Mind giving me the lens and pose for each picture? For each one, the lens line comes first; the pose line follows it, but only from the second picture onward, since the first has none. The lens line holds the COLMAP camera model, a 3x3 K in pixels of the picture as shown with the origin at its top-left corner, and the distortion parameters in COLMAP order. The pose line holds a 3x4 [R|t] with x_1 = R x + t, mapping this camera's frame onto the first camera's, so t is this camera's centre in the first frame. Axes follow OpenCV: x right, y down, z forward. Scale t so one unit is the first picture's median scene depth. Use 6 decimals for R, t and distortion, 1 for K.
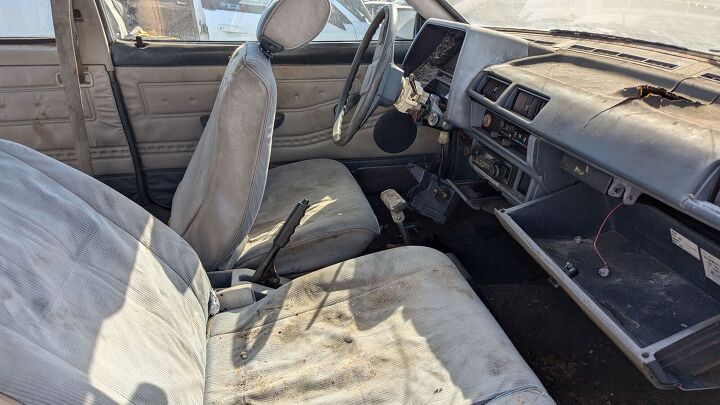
lens RADIAL K [[510.6, 0, 365.5], [0, 510.6, 202.8], [0, 0, 1]] dist [0.039757, -0.035327]
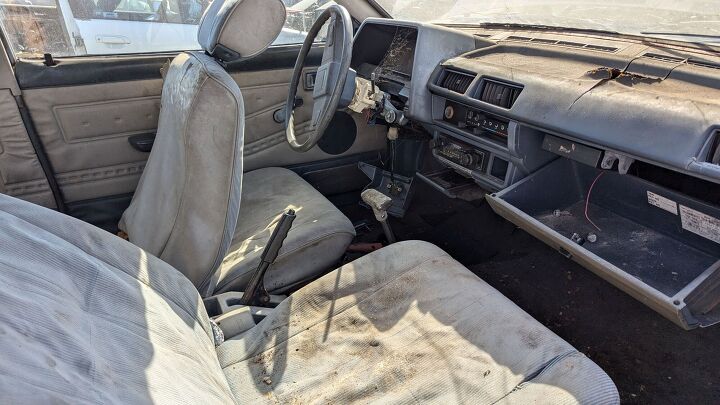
lens RADIAL K [[510.6, 0, 366.0], [0, 510.6, 203.5], [0, 0, 1]] dist [0.039757, -0.035327]
pose [[0.965252, -0.129603, 0.226918, -0.216901], [0.129455, 0.991463, 0.015598, -0.017127], [-0.227002, 0.014320, 0.973789, 0.028992]]
